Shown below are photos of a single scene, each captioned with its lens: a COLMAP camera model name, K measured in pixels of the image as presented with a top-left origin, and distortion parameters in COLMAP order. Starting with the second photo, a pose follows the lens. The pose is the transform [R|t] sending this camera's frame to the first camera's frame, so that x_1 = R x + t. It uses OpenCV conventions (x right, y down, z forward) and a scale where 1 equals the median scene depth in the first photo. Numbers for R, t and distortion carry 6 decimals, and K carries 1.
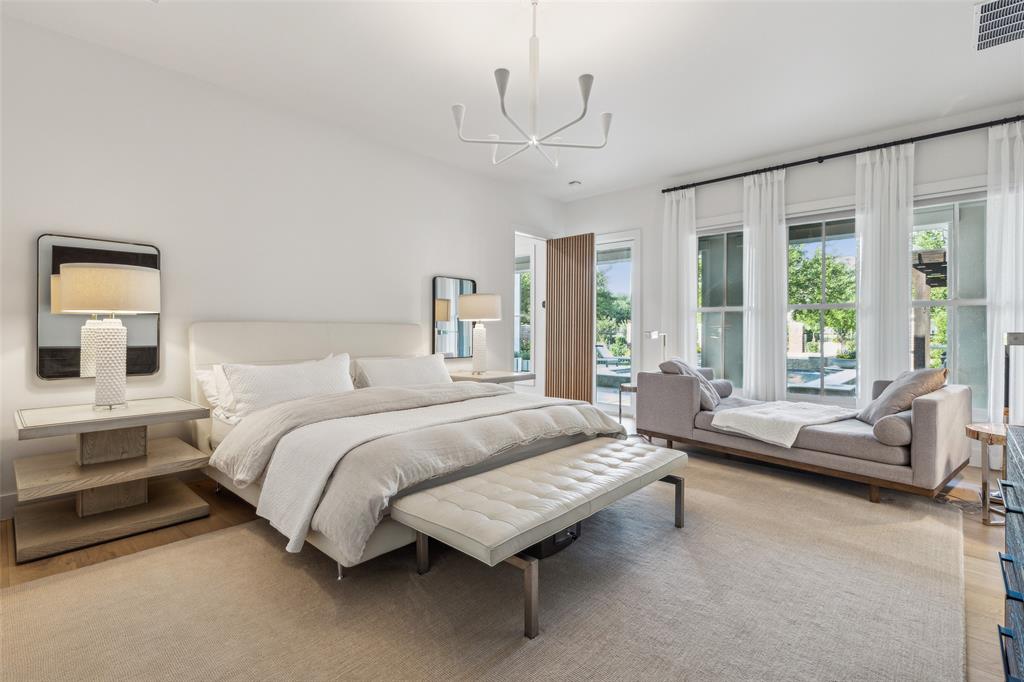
lens RADIAL K [[470.2, 0, 509.6], [0, 470.2, 331.8], [0, 0, 1]] dist [0.007085, -0.002427]
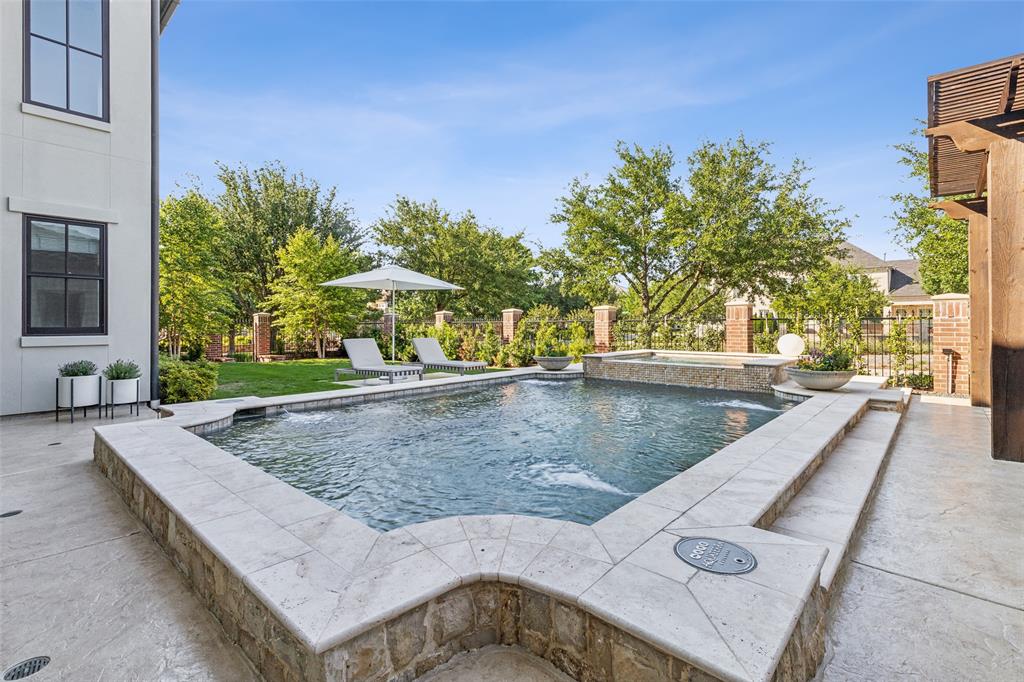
lens RADIAL K [[470.2, 0, 514.3], [0, 470.2, 335.7], [0, 0, 1]] dist [0.007085, -0.002427]
pose [[0.999741, -0.003401, 0.022523, 0.370962], [0.002922, 0.999769, 0.021276, 0.011780], [-0.022590, -0.021205, 0.999520, 0.494433]]
